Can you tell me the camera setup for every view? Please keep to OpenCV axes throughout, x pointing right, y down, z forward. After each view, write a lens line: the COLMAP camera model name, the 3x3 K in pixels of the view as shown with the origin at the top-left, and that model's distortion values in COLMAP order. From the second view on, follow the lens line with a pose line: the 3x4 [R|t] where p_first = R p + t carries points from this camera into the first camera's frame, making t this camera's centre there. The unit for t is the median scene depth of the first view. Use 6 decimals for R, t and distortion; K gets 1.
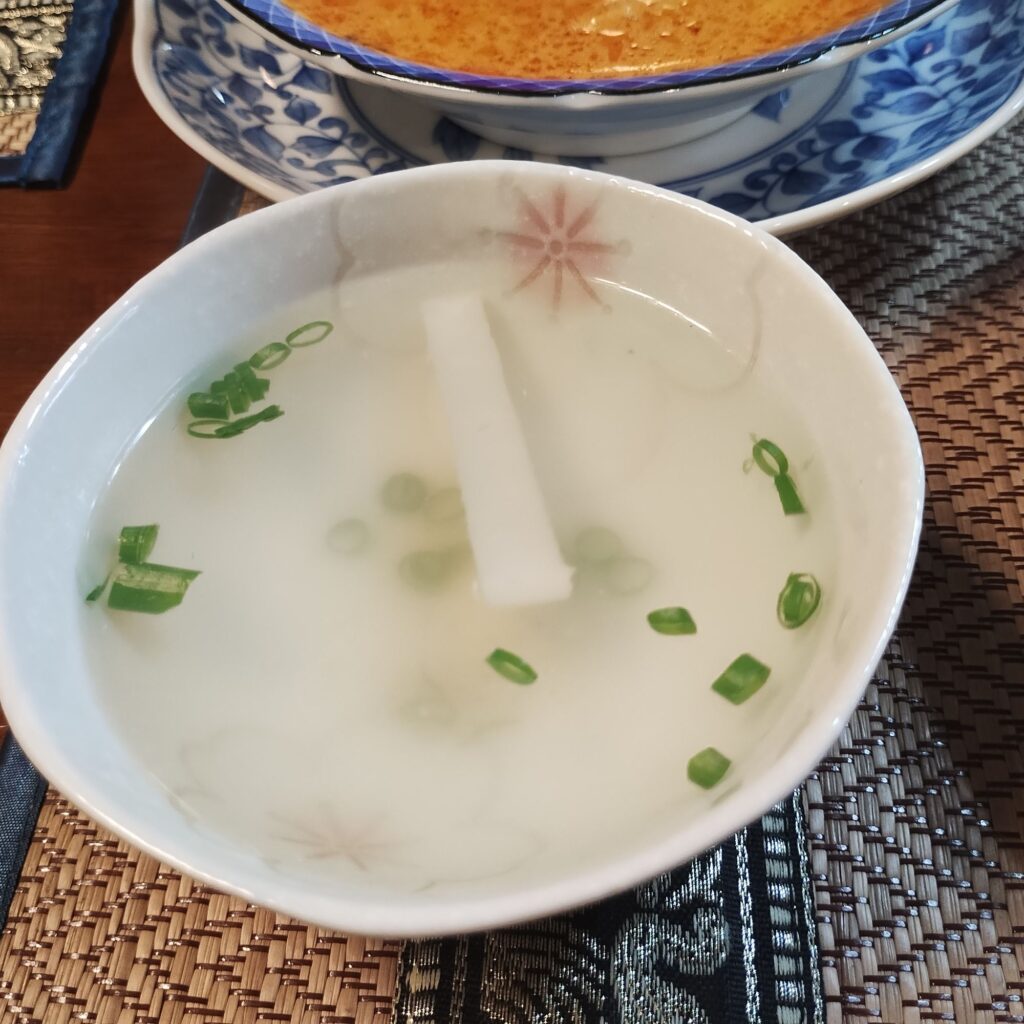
lens RADIAL K [[1116.9, 0, 504.2], [0, 1116.9, 509.4], [0, 0, 1]] dist [0.004707, 0.000000]
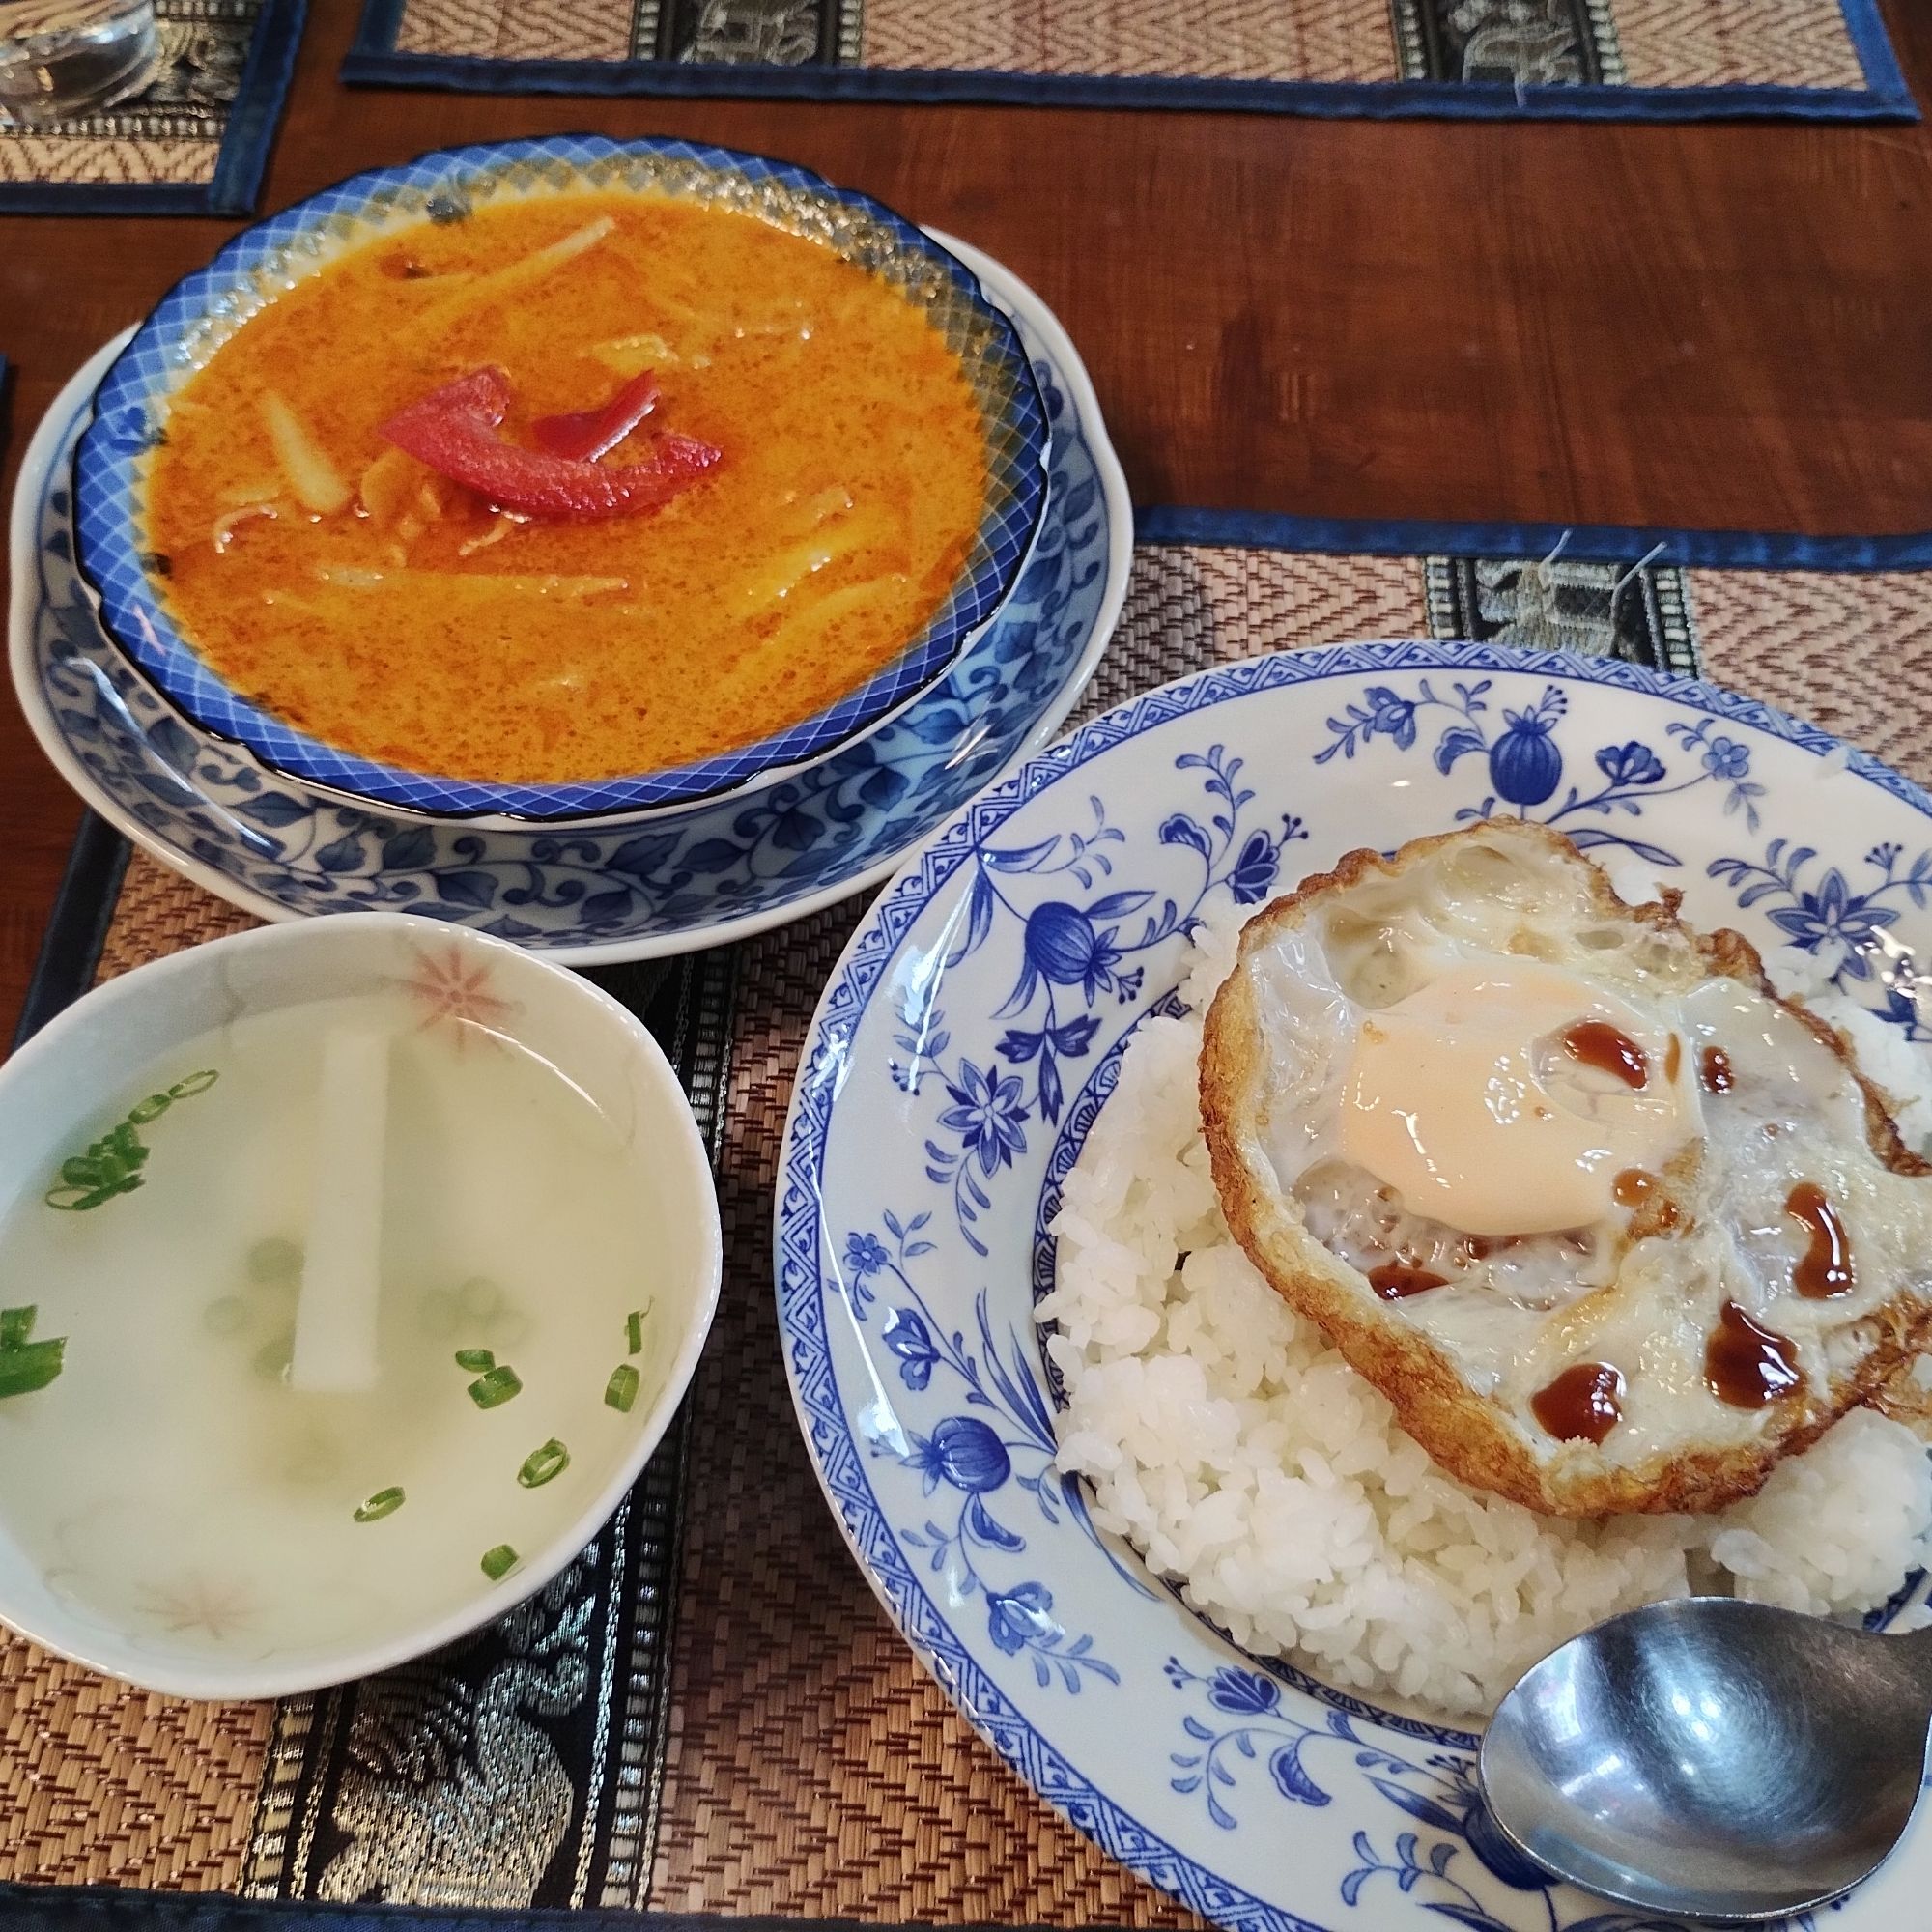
lens RADIAL K [[2107.3, 0, 985.1], [0, 2107.3, 943.3], [0, 0, 1]] dist [0.004707, 0.000000]
pose [[0.994516, 0.018000, 0.103028, 0.340851], [-0.025921, 0.996766, 0.076068, -0.464970], [-0.101325, -0.078322, 0.991766, -0.948789]]
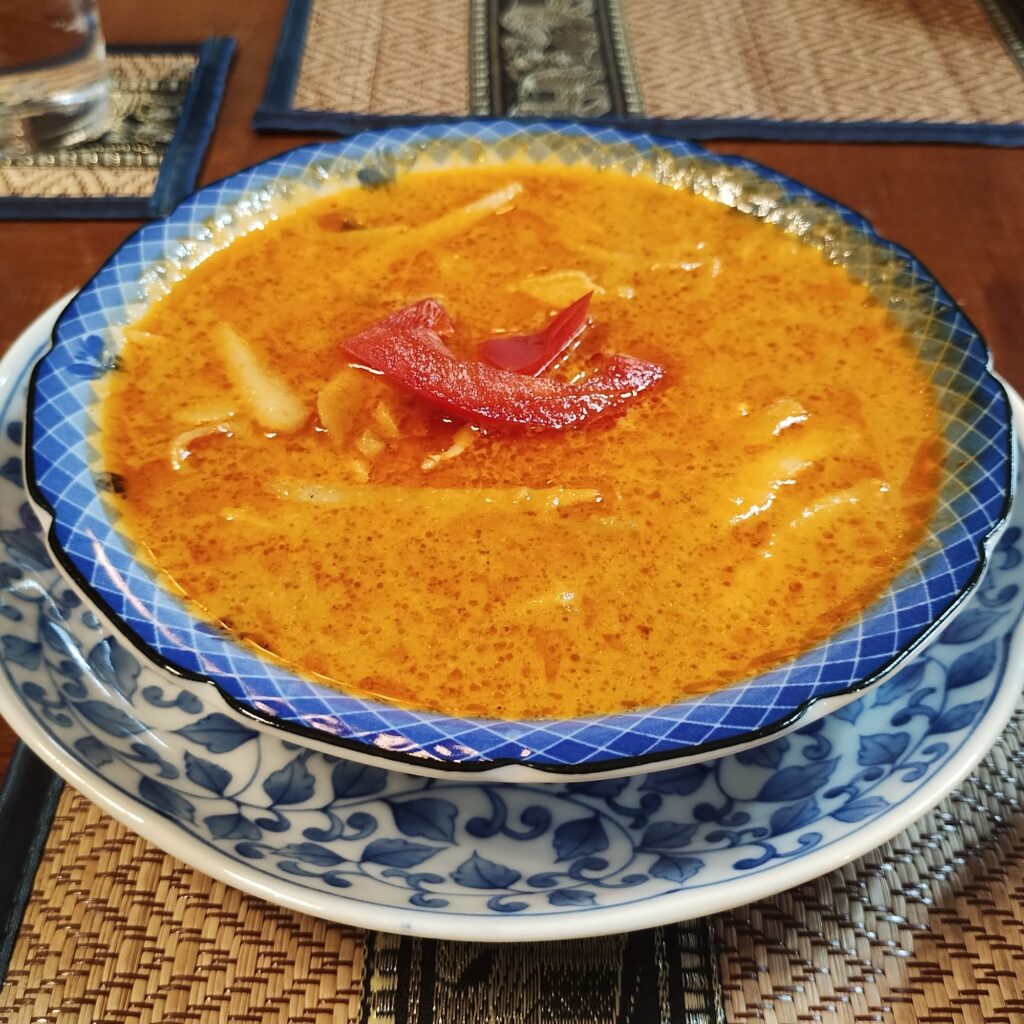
lens RADIAL K [[1116.9, 0, 515.0], [0, 1116.9, 503.7], [0, 0, 1]] dist [0.004707, 0.000000]
pose [[0.993543, 0.019218, 0.111815, -0.026389], [-0.007390, 0.994418, -0.105250, -0.535199], [-0.113213, 0.103745, 0.988140, 0.215360]]
